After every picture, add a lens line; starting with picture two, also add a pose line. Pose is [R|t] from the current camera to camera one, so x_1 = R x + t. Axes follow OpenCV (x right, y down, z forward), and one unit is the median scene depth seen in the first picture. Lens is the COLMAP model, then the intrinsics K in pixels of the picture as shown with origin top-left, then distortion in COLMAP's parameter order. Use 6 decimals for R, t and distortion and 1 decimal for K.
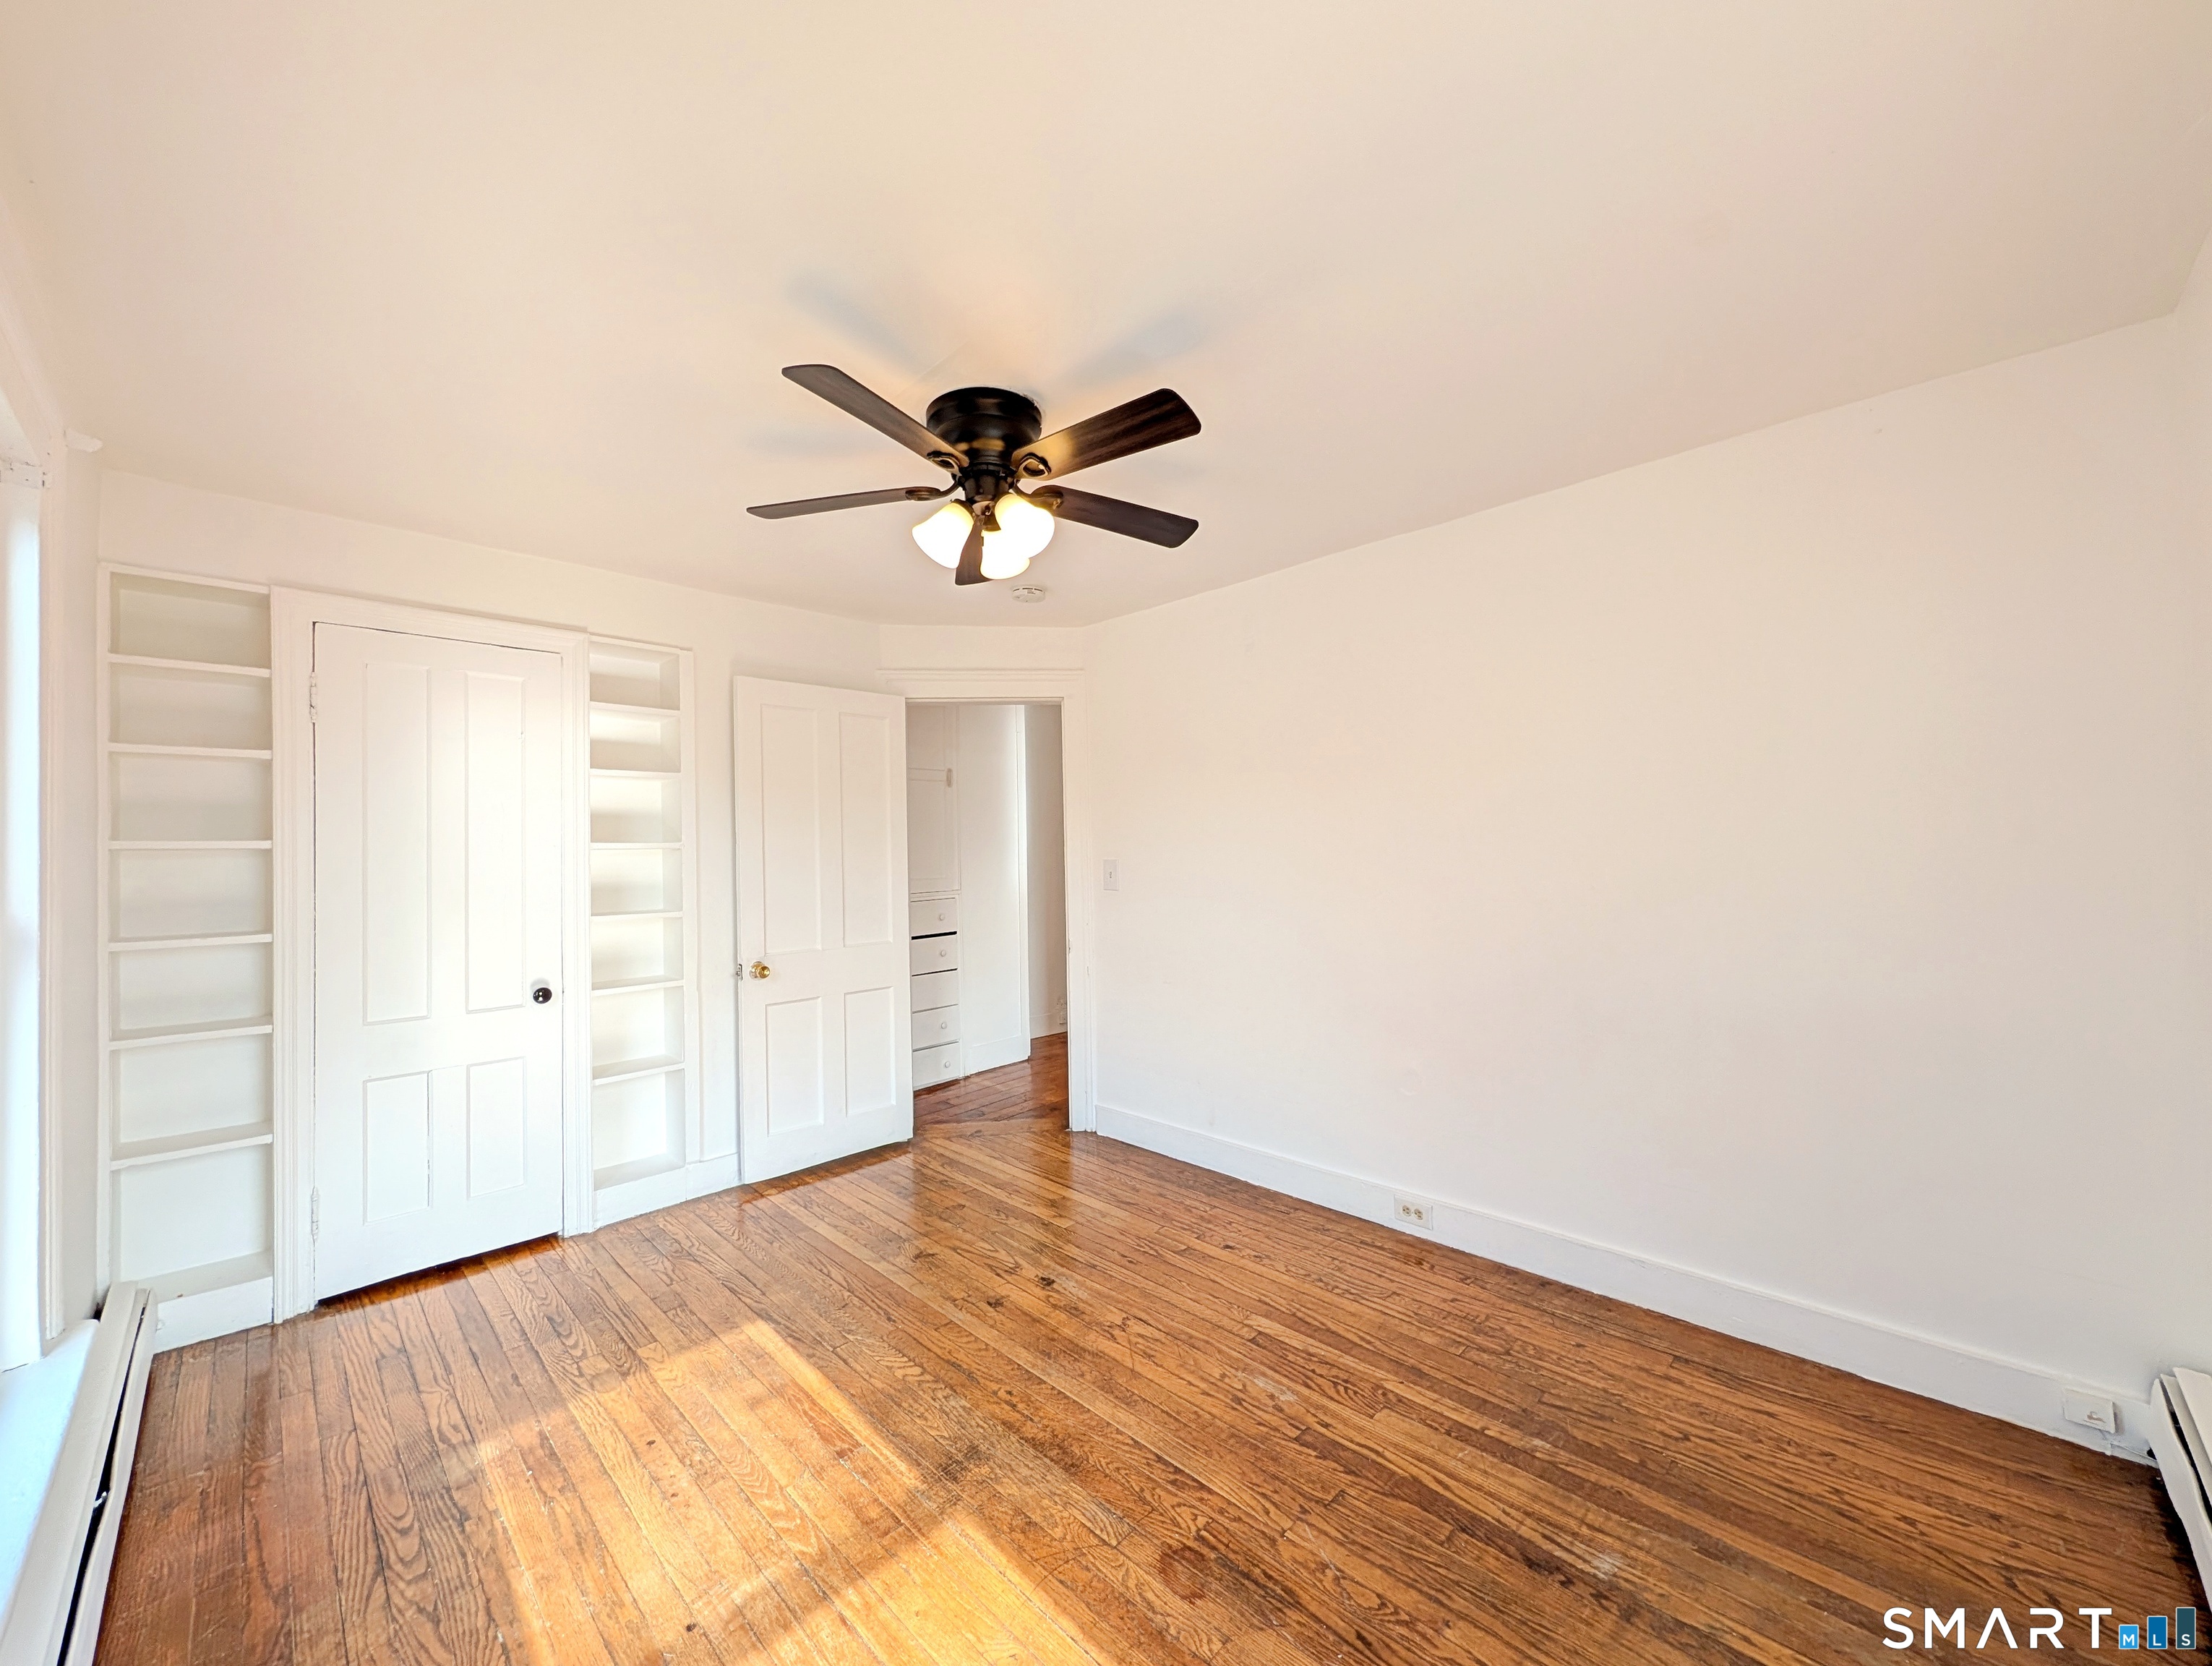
lens RADIAL K [[850.4, 0, 1105.4], [0, 850.4, 832.5], [0, 0, 1]] dist [0.001222, 0.000085]
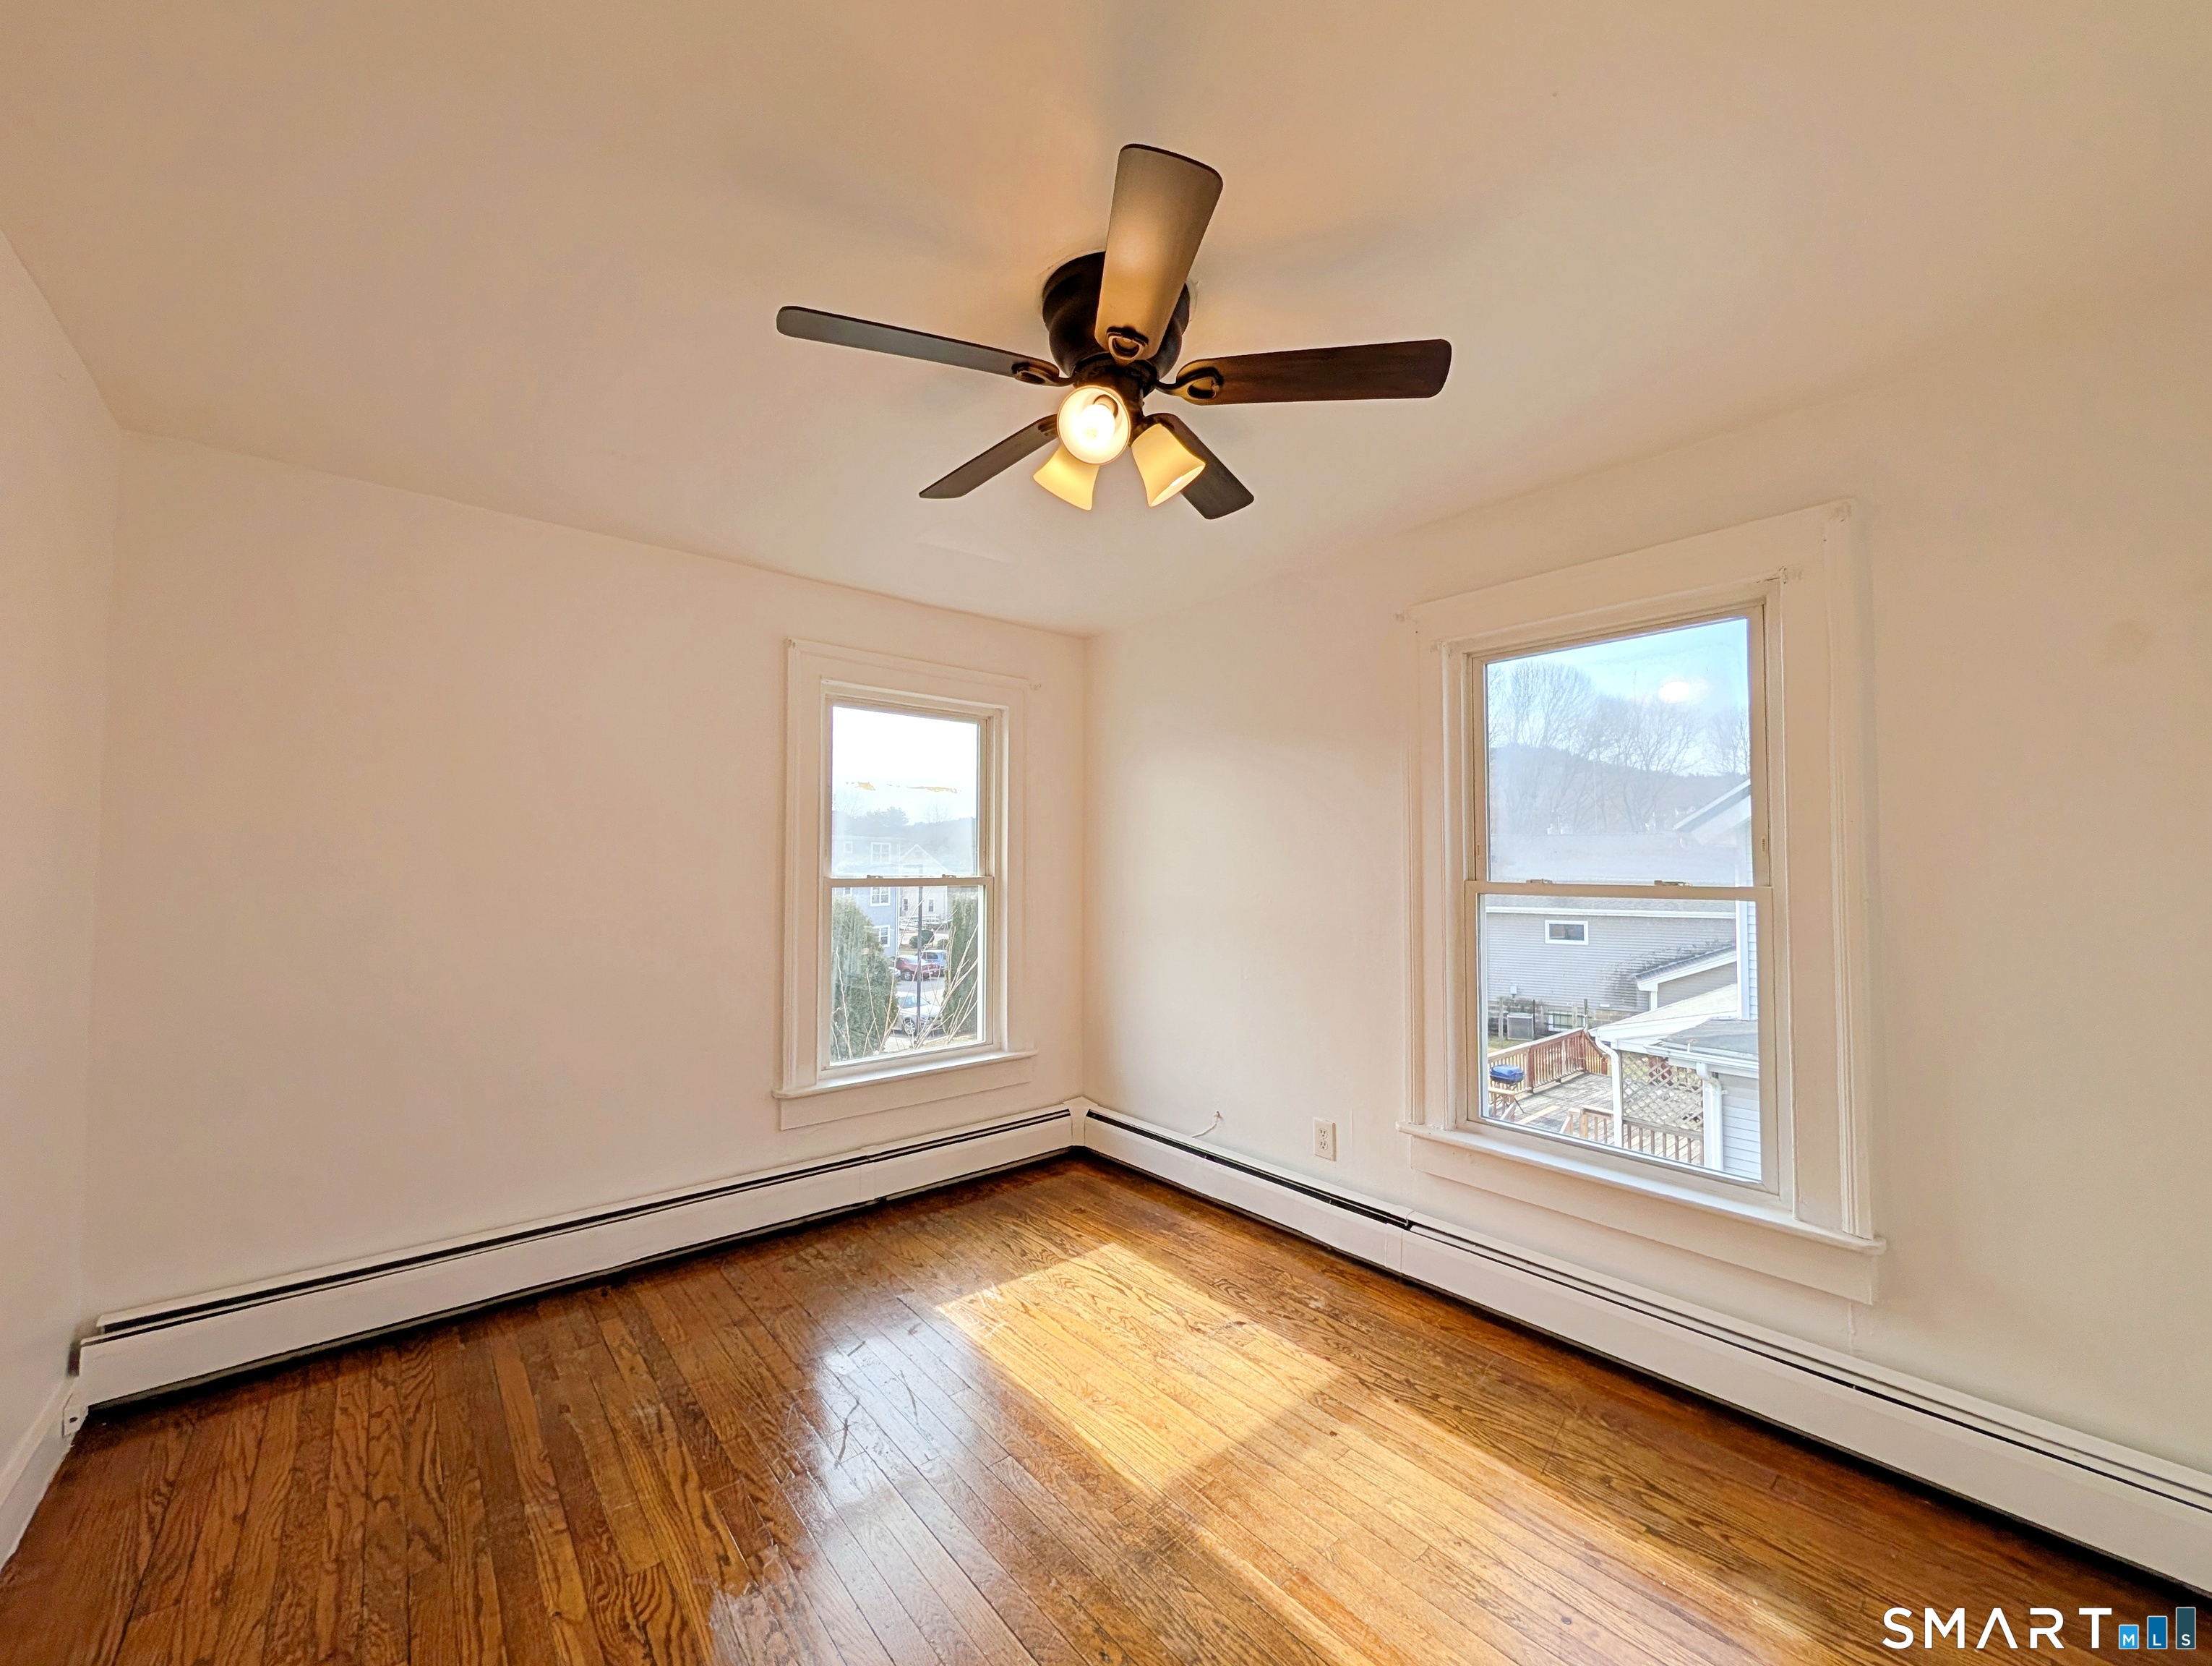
lens RADIAL K [[850.4, 0, 1102.5], [0, 850.4, 829.3], [0, 0, 1]] dist [0.001222, 0.000085]
pose [[-0.996136, 0.021330, 0.085199, -0.210694], [0.015899, 0.997829, -0.063918, 0.048636], [-0.086377, -0.062316, -0.994312, 1.981236]]
